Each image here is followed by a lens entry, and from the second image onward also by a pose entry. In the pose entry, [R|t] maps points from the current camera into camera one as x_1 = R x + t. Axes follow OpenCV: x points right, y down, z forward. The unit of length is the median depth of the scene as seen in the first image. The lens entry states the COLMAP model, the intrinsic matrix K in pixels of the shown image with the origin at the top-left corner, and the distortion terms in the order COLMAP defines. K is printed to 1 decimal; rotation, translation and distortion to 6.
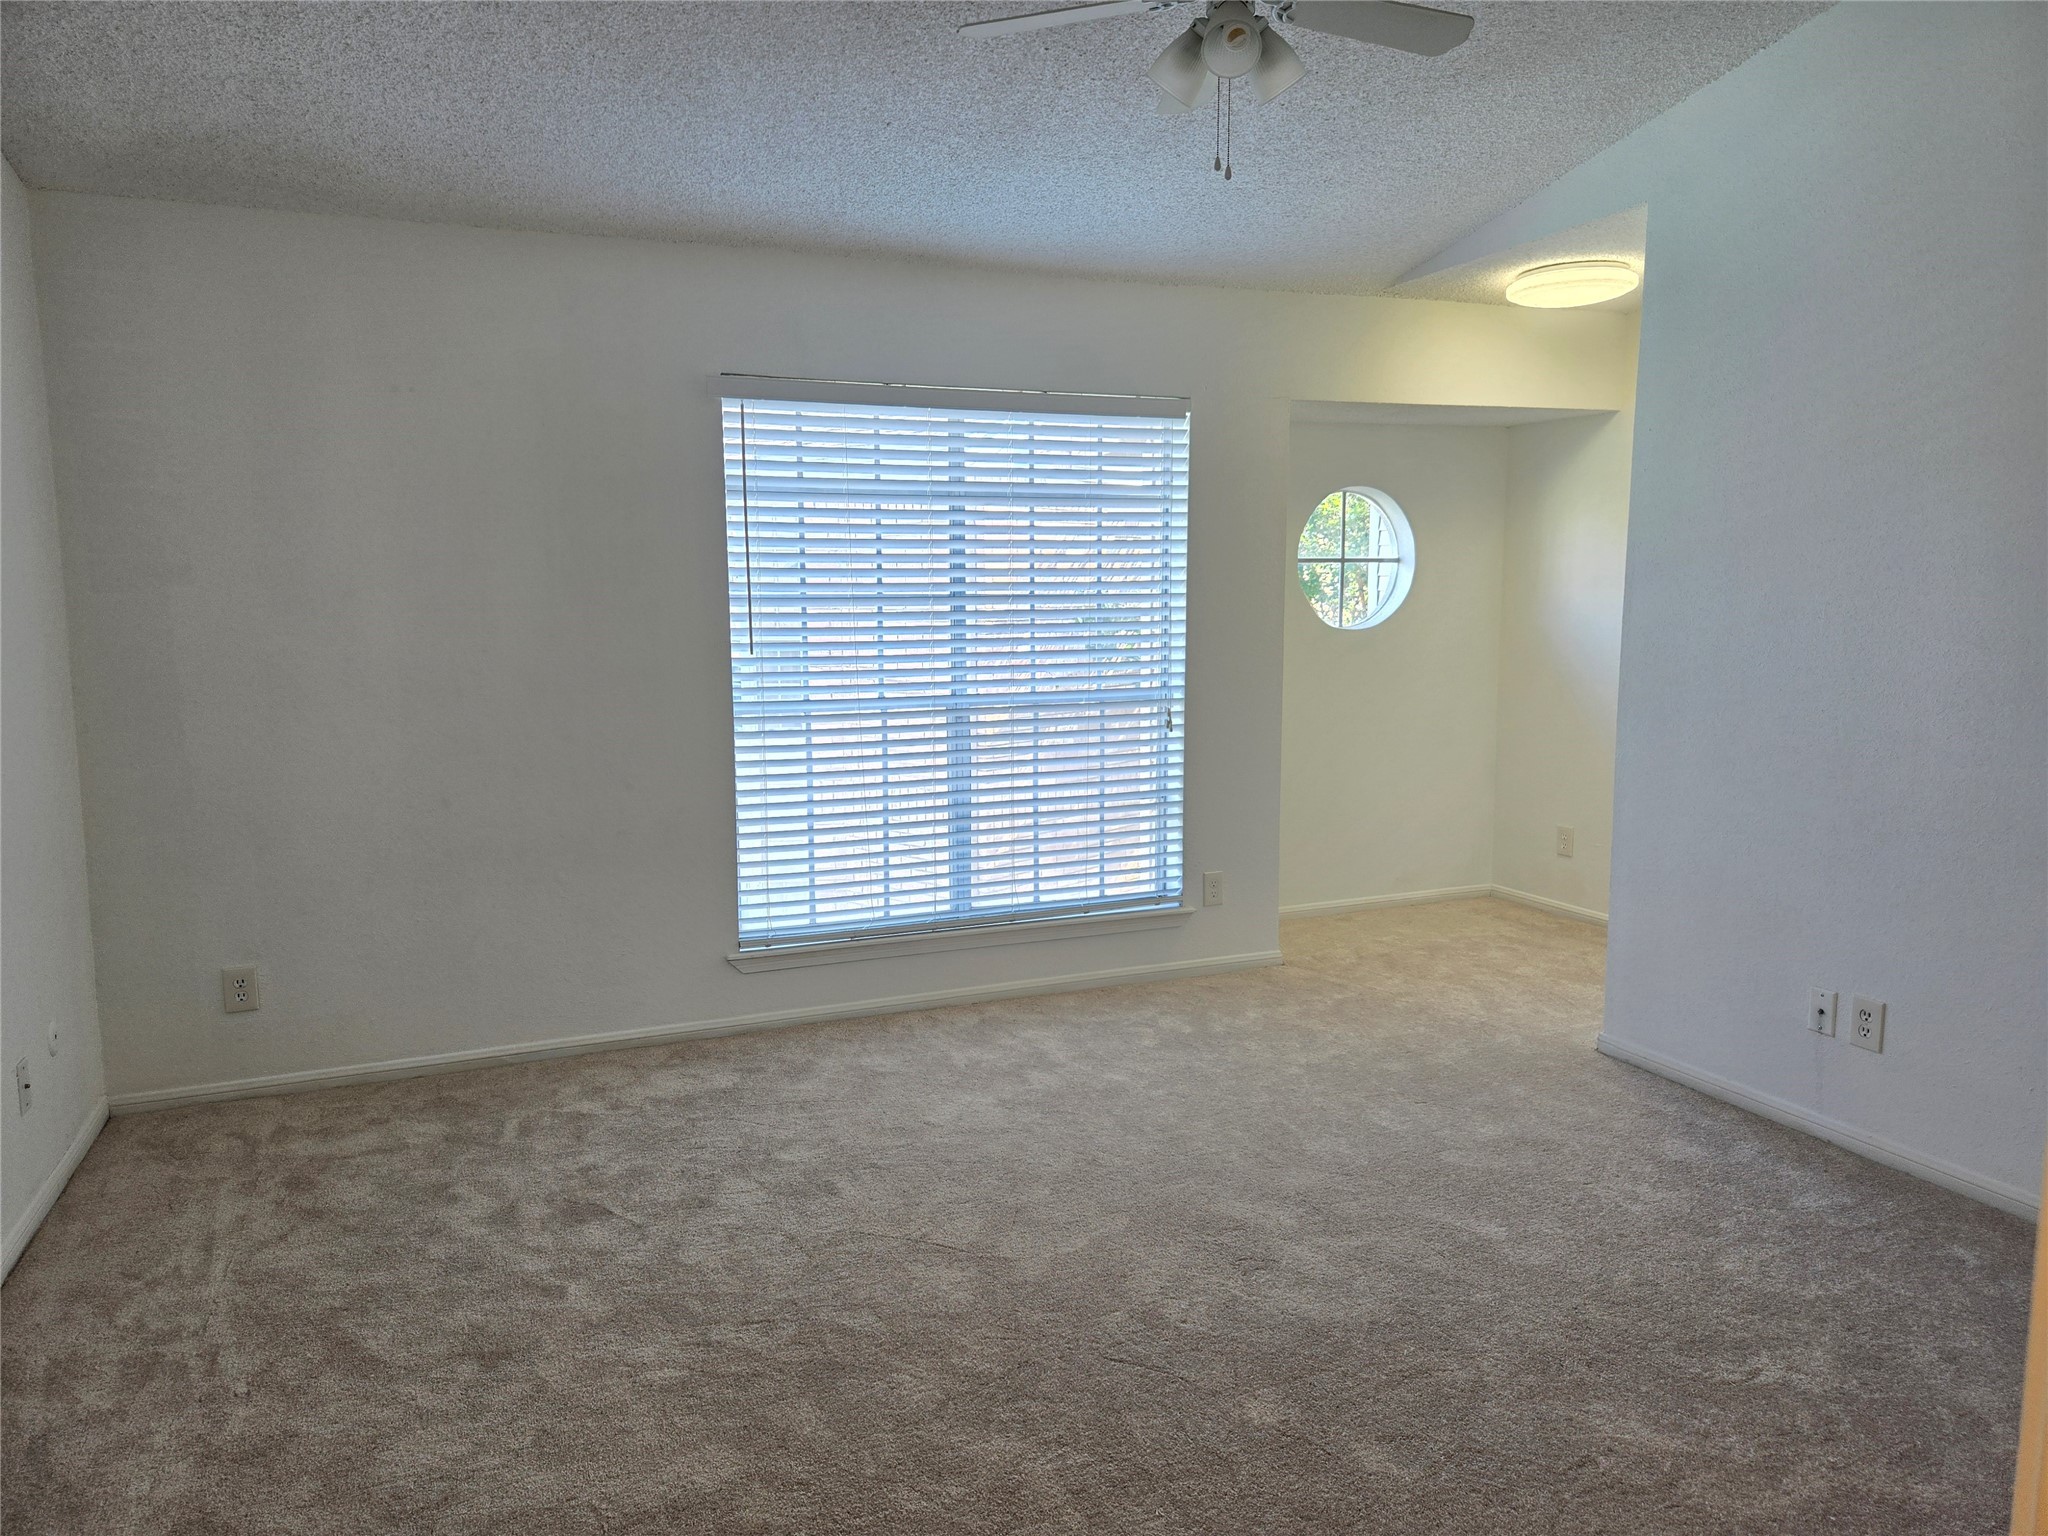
lens RADIAL K [[1377.8, 0, 1018.1], [0, 1377.8, 756.1], [0, 0, 1]] dist [0.060255, -0.054028]
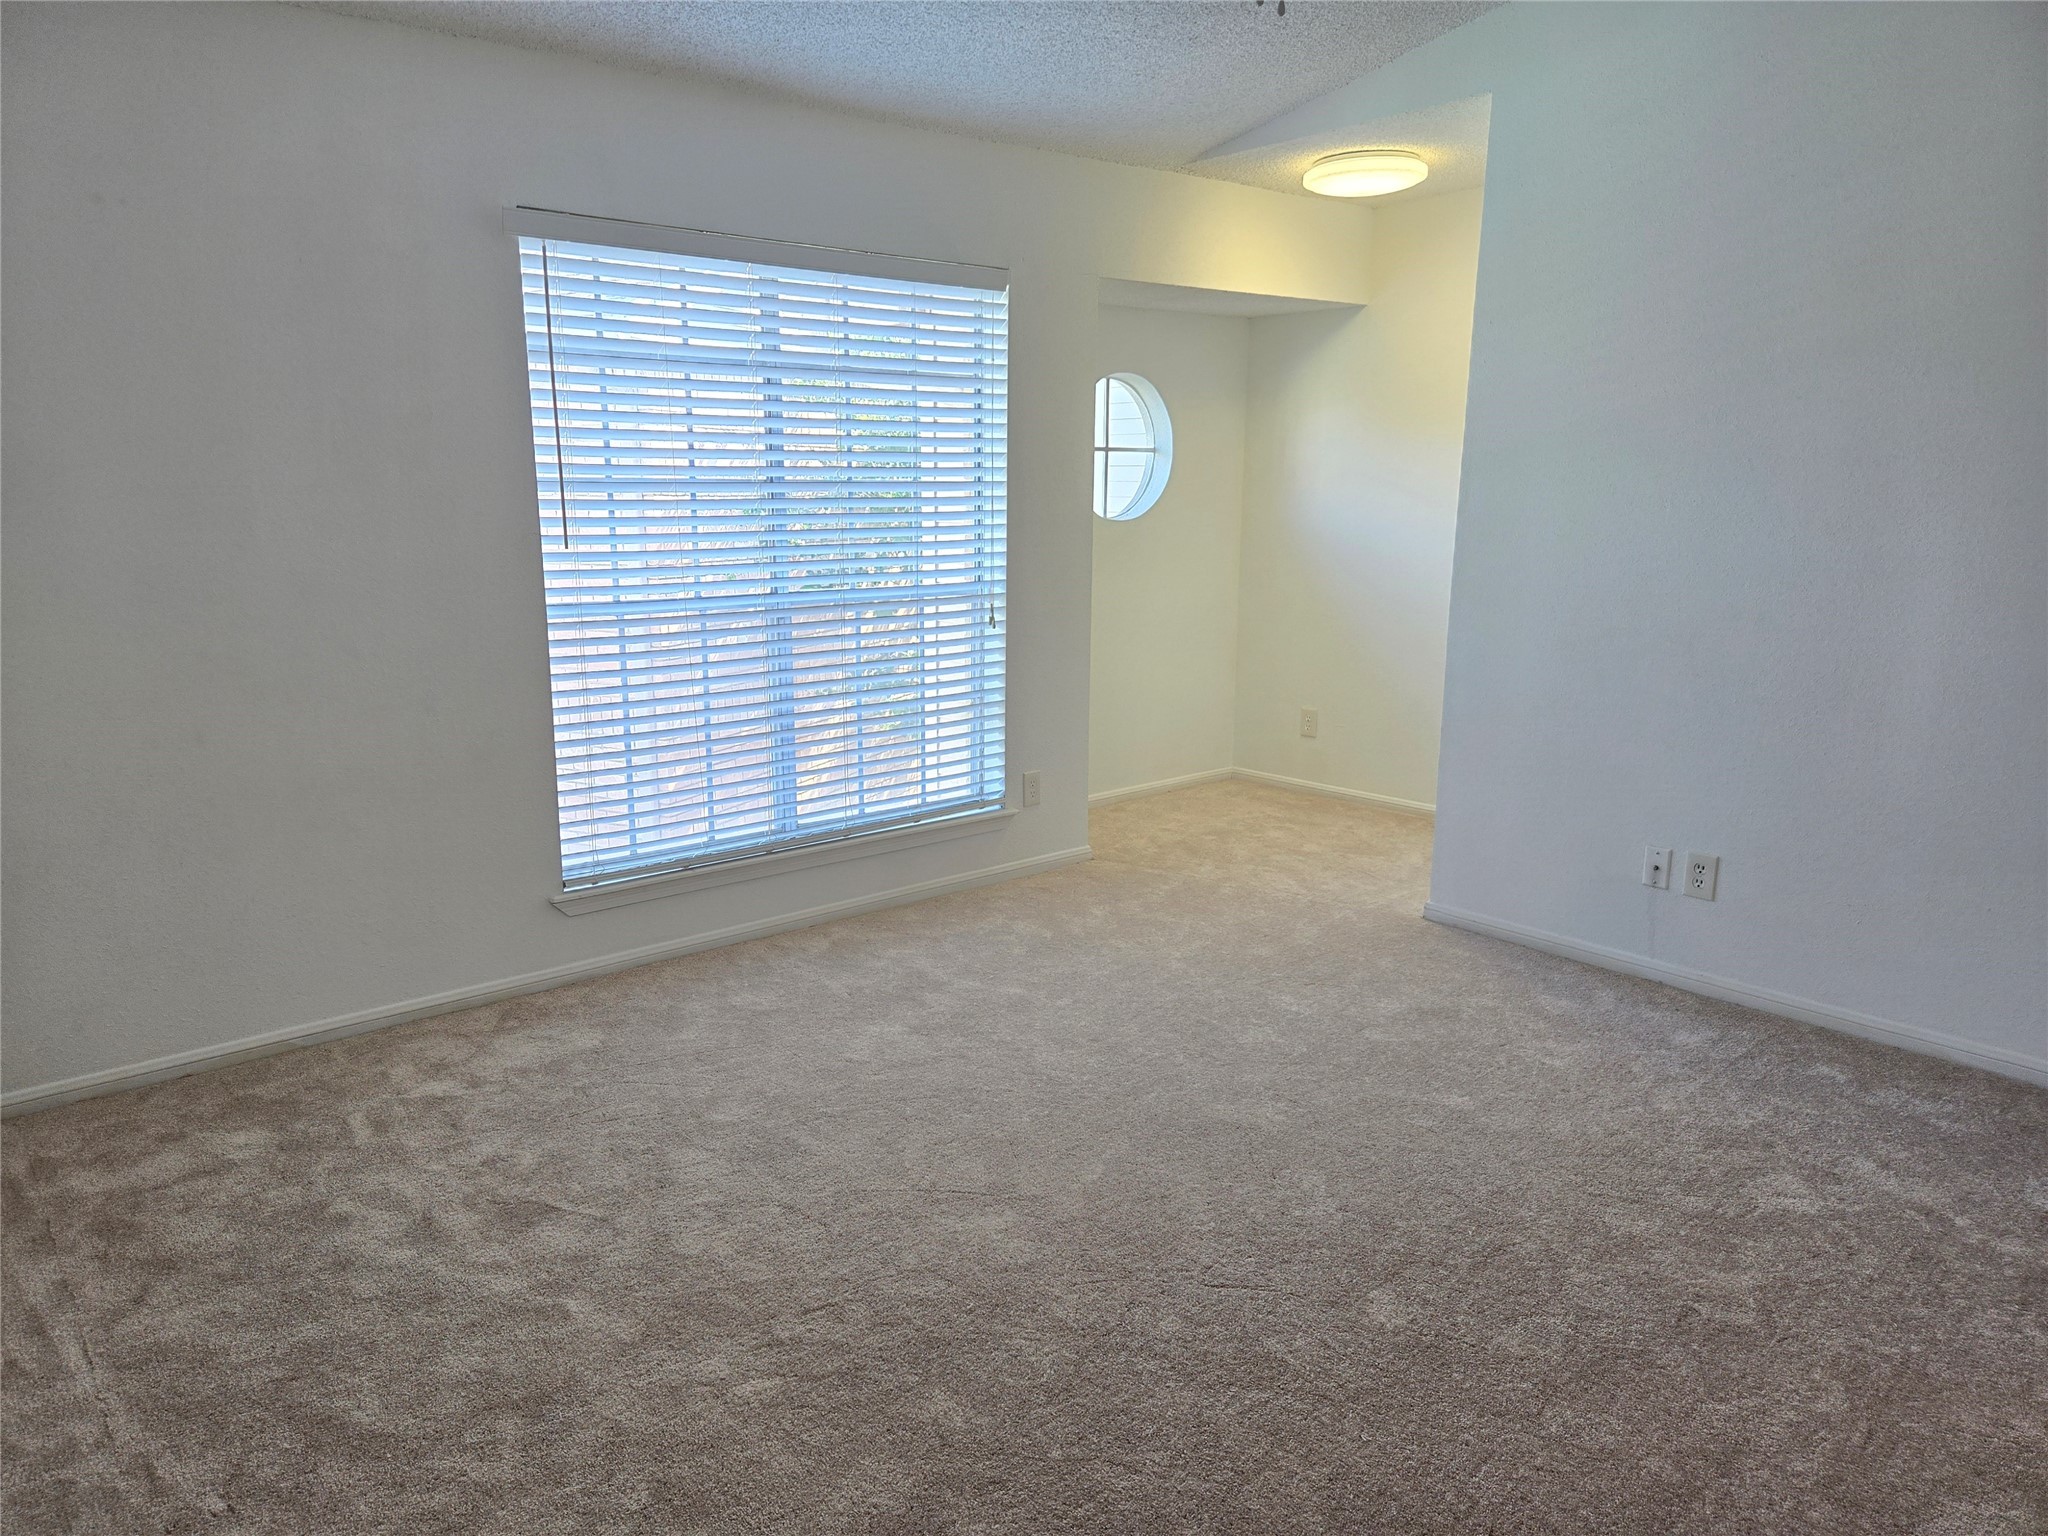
lens RADIAL K [[1377.8, 0, 1008.8], [0, 1377.8, 771.1], [0, 0, 1]] dist [0.060255, -0.054028]
pose [[0.954442, -0.054223, 0.293430, -0.193986], [0.028443, 0.995406, 0.091426, -0.007401], [-0.297039, -0.078915, 0.951599, 0.091578]]
